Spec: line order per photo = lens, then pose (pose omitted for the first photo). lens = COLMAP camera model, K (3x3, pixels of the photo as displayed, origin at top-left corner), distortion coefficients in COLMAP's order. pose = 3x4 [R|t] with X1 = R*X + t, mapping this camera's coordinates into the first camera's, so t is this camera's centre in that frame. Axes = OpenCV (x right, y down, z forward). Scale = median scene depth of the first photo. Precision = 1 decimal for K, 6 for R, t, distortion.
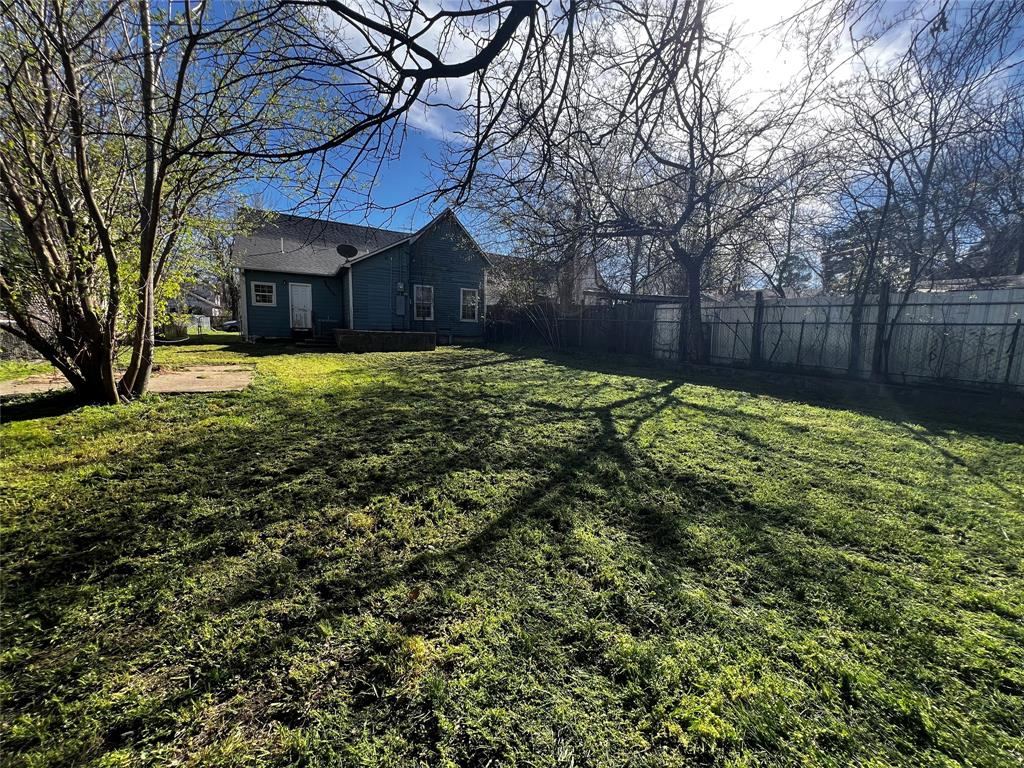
lens RADIAL K [[408.0, 0, 513.8], [0, 408.0, 390.1], [0, 0, 1]] dist [-0.002083, 0.000074]
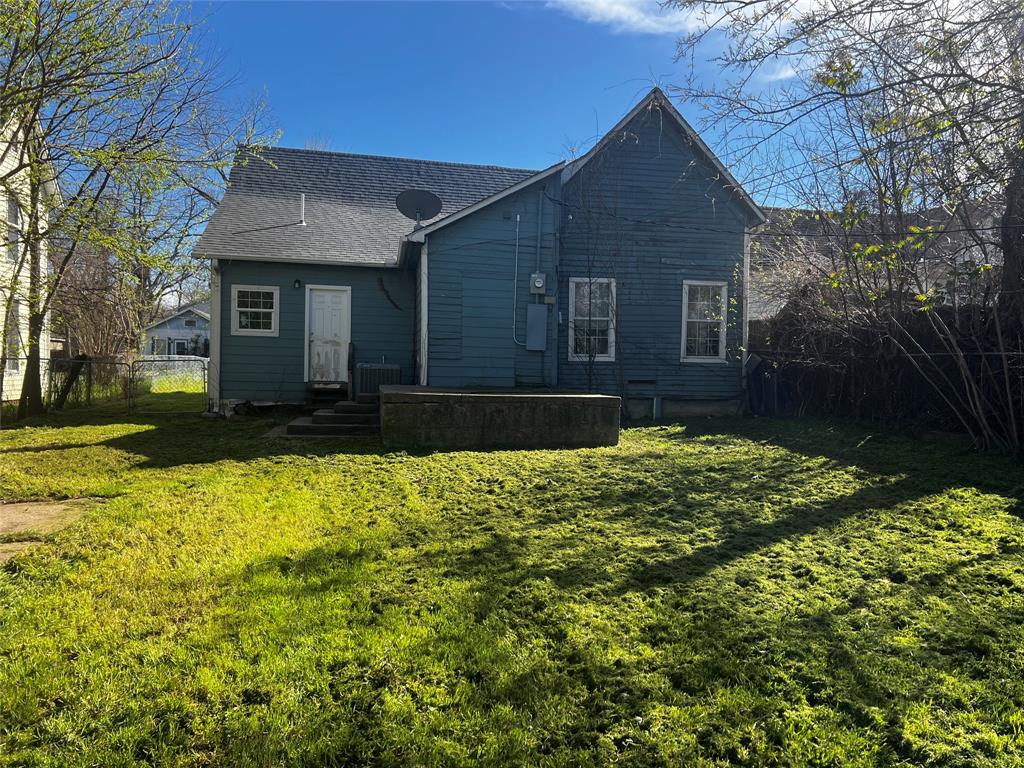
lens RADIAL K [[775.7, 0, 510.6], [0, 775.7, 384.7], [0, 0, 1]] dist [0.055753, 0.000642]
pose [[0.948491, -0.003831, -0.316781, -0.054227], [-0.037210, 0.991658, -0.123406, -0.052294], [0.314612, 0.128837, 0.940436, 0.262271]]
